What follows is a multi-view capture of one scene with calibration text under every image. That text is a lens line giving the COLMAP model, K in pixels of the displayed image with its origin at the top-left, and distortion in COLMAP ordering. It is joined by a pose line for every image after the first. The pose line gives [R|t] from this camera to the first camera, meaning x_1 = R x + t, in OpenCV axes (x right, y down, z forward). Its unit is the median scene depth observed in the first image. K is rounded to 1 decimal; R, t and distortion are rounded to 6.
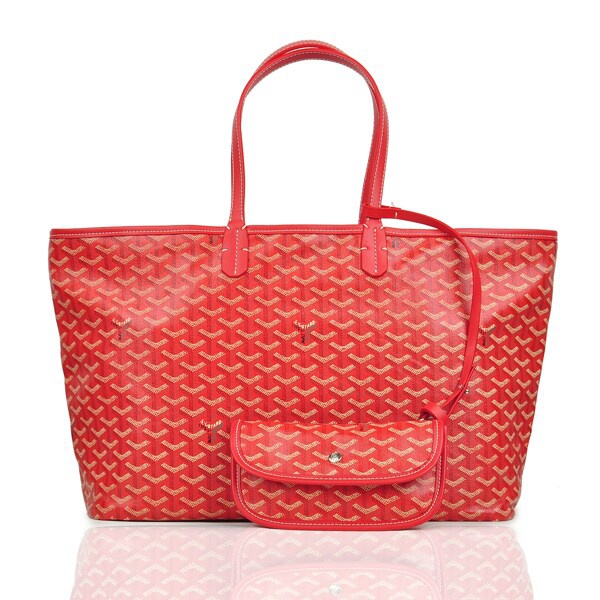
lens RADIAL K [[1938.0, 0, 300.3], [0, 1938.0, 299.3], [0, 0, 1]] dist [0.122594, 0.000000]
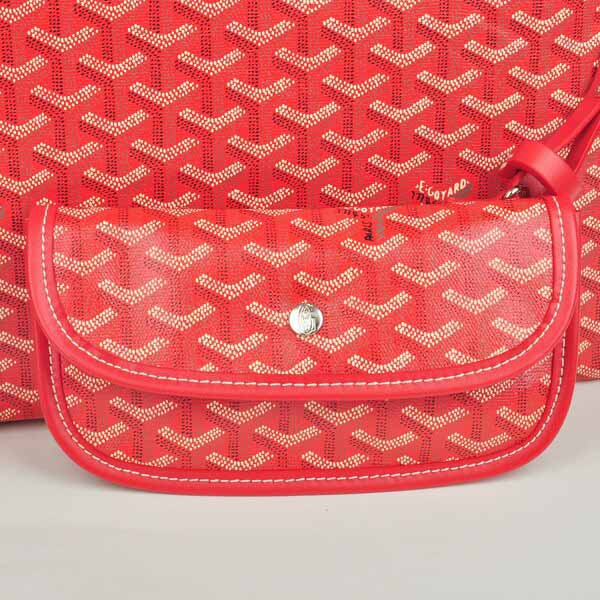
lens RADIAL K [[1938.0, 0, 298.9], [0, 1938.0, 300.3], [0, 0, 1]] dist [0.122594, 0.000000]
pose [[0.990098, -0.052787, 0.130073, -0.032746], [-0.007695, 0.904801, 0.425766, -0.084659], [-0.140166, -0.422551, 0.895435, 0.637783]]
